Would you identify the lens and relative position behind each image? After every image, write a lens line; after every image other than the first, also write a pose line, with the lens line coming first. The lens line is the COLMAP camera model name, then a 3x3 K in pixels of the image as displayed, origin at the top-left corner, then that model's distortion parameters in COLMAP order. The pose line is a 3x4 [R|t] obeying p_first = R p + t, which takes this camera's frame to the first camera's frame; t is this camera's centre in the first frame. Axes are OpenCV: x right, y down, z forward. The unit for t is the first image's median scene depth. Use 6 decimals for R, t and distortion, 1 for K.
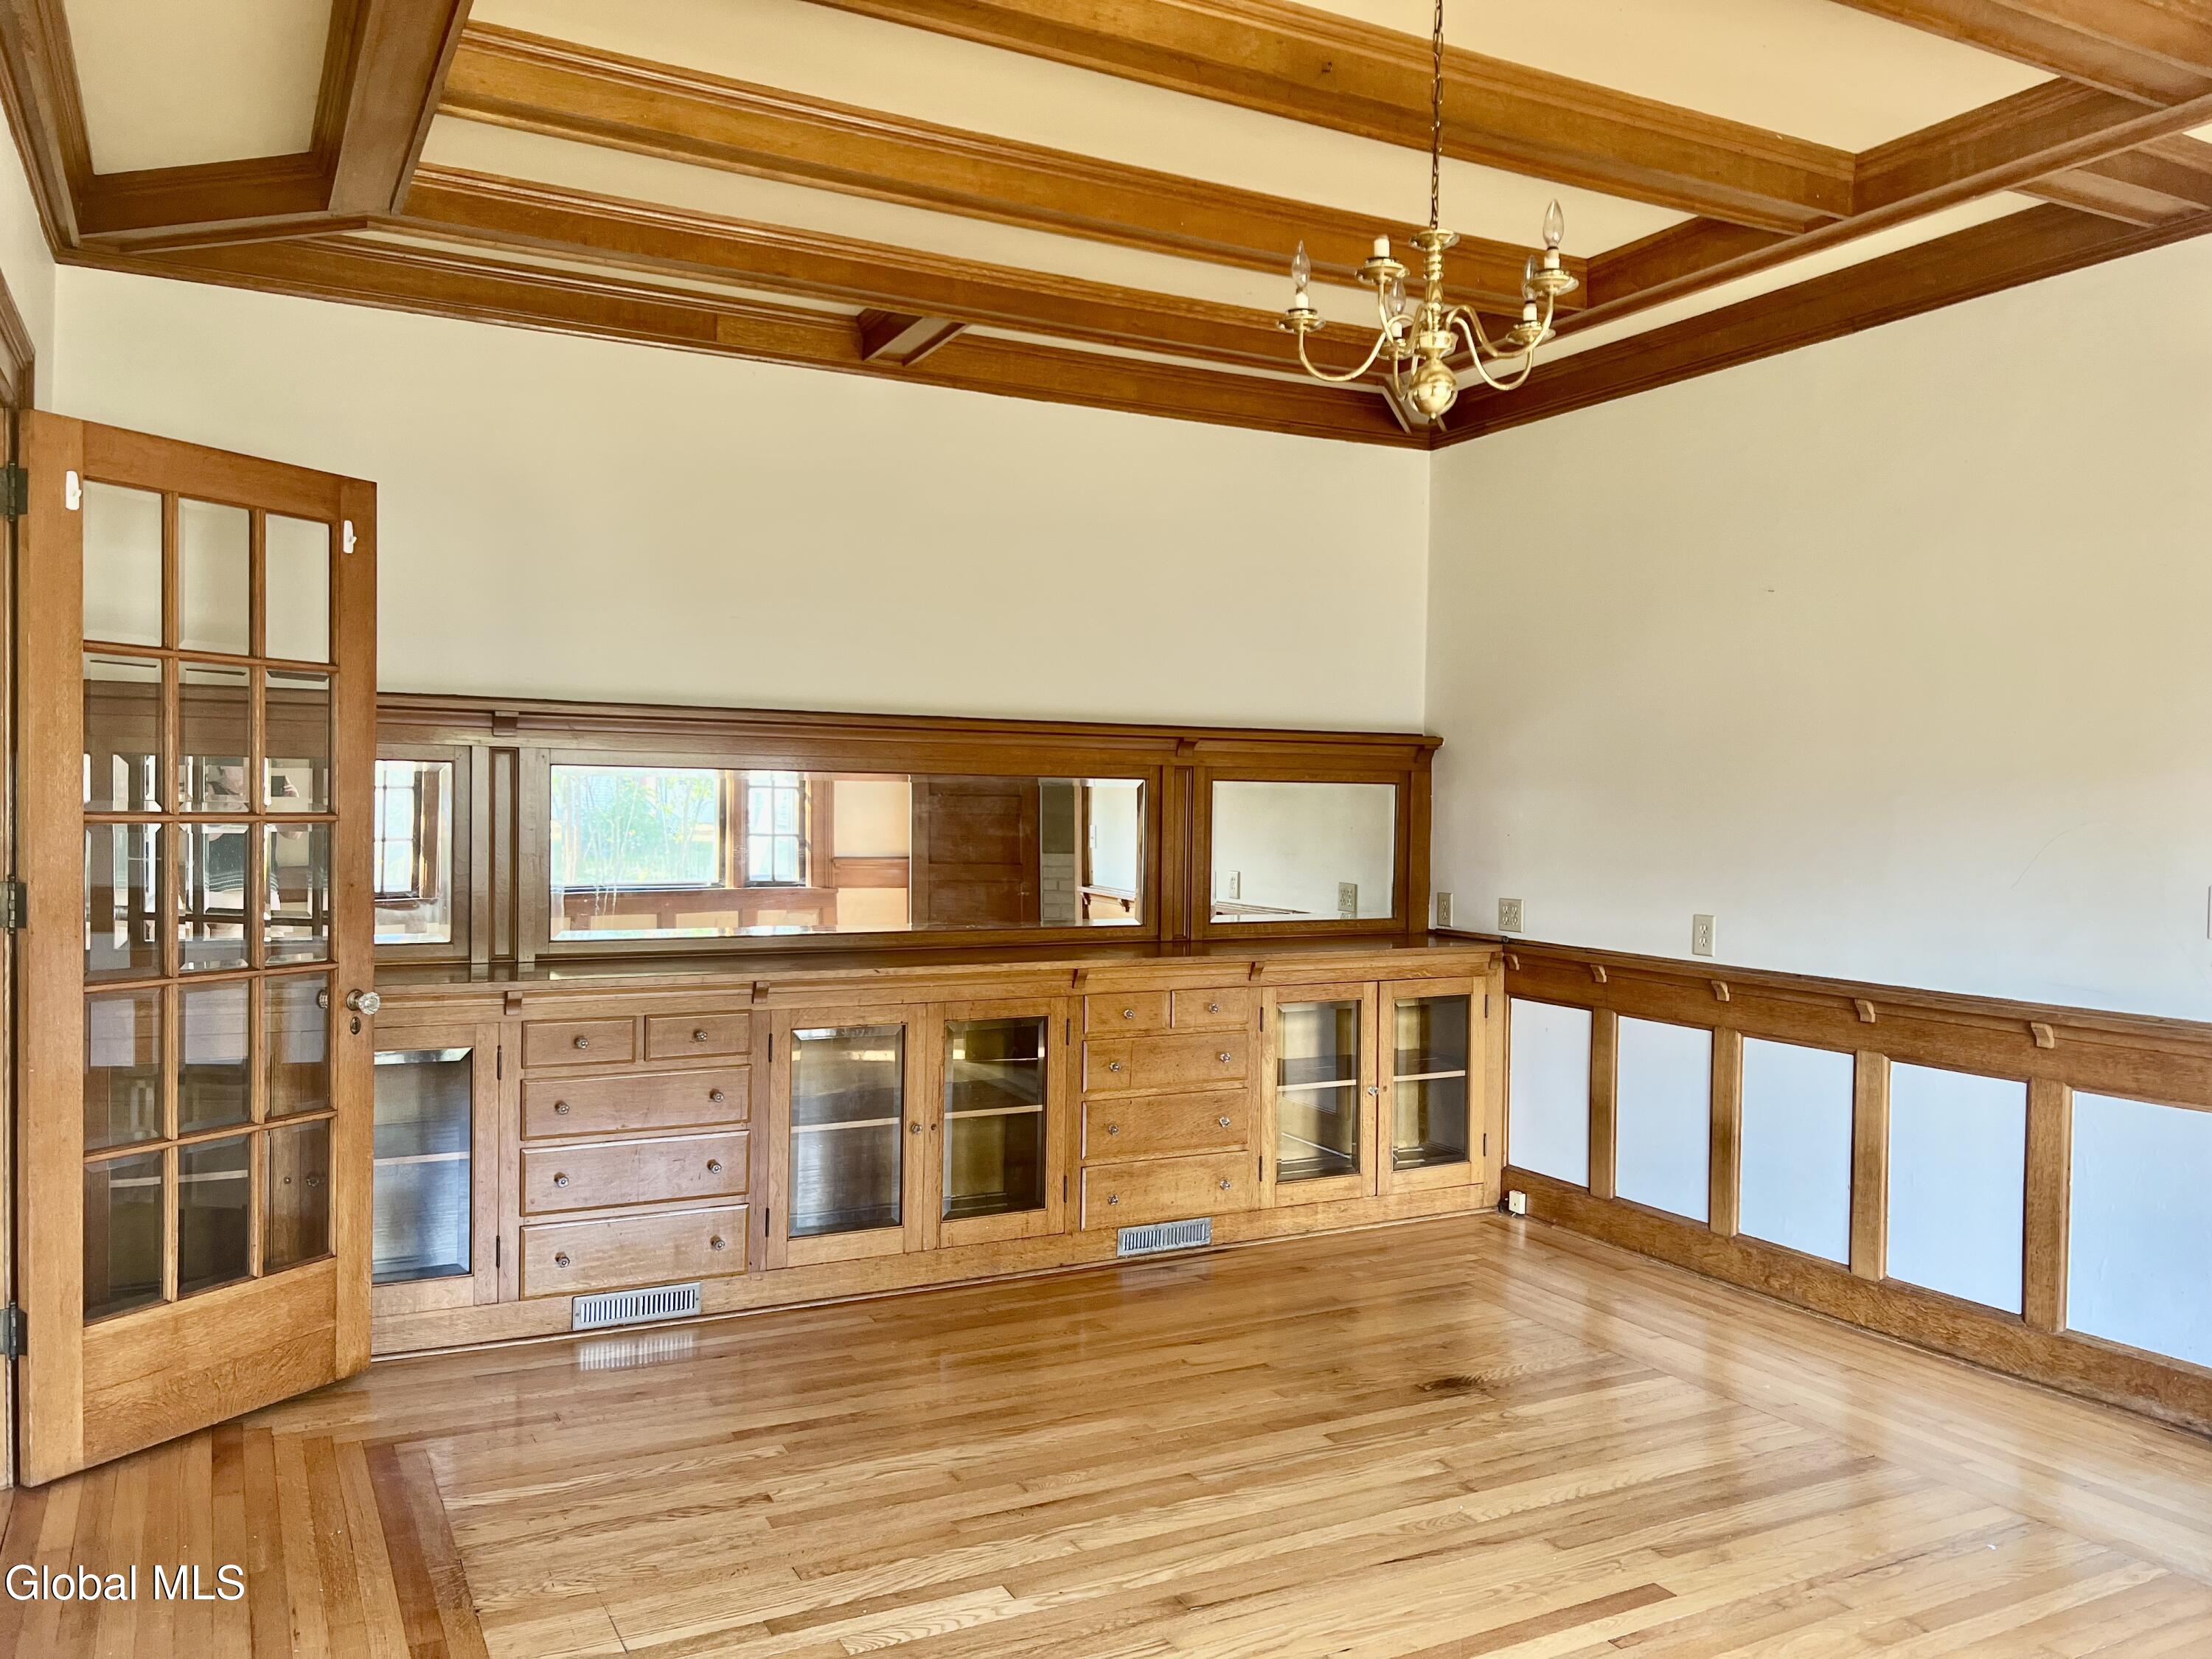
lens RADIAL K [[1665.5, 0, 1100.7], [0, 1665.5, 847.7], [0, 0, 1]] dist [0.071399, -0.081819]
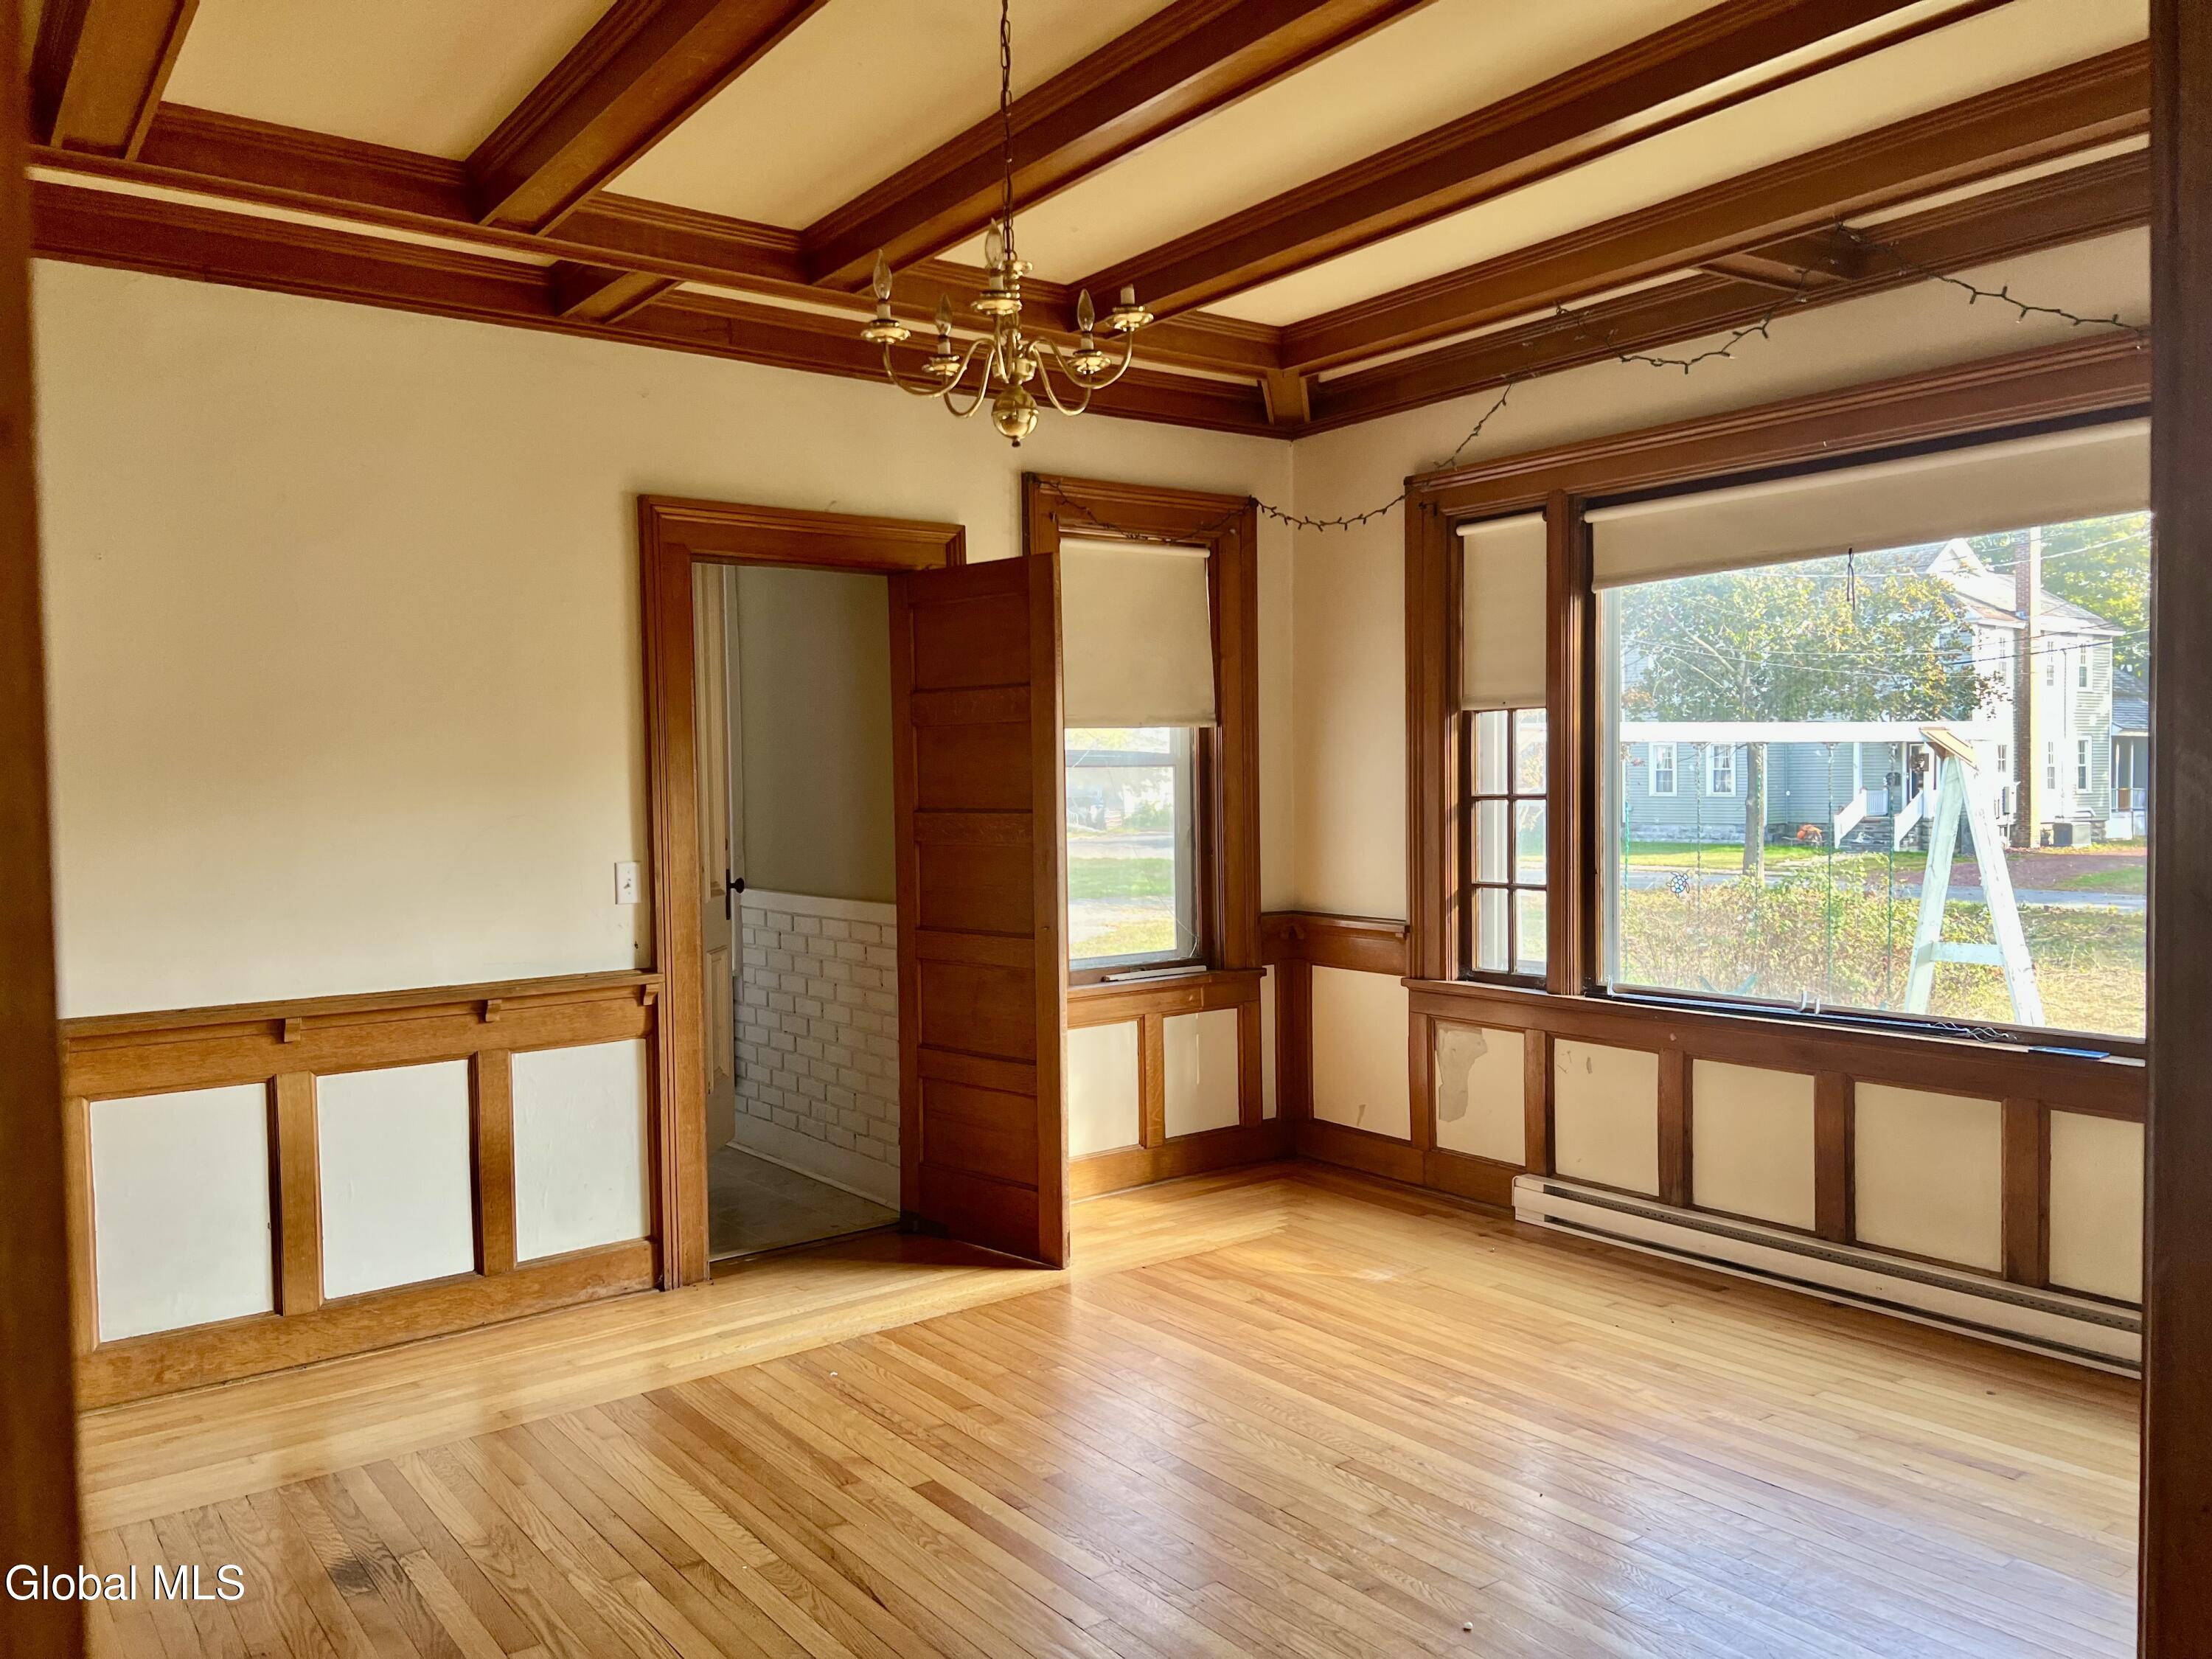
lens RADIAL K [[1665.5, 0, 1110.9], [0, 1665.5, 837.2], [0, 0, 1]] dist [0.071399, -0.081819]
pose [[-0.166684, -0.042596, 0.985090, -0.639620], [0.043674, 0.997767, 0.050535, -0.044918], [-0.985043, 0.051446, -0.164452, 0.824965]]
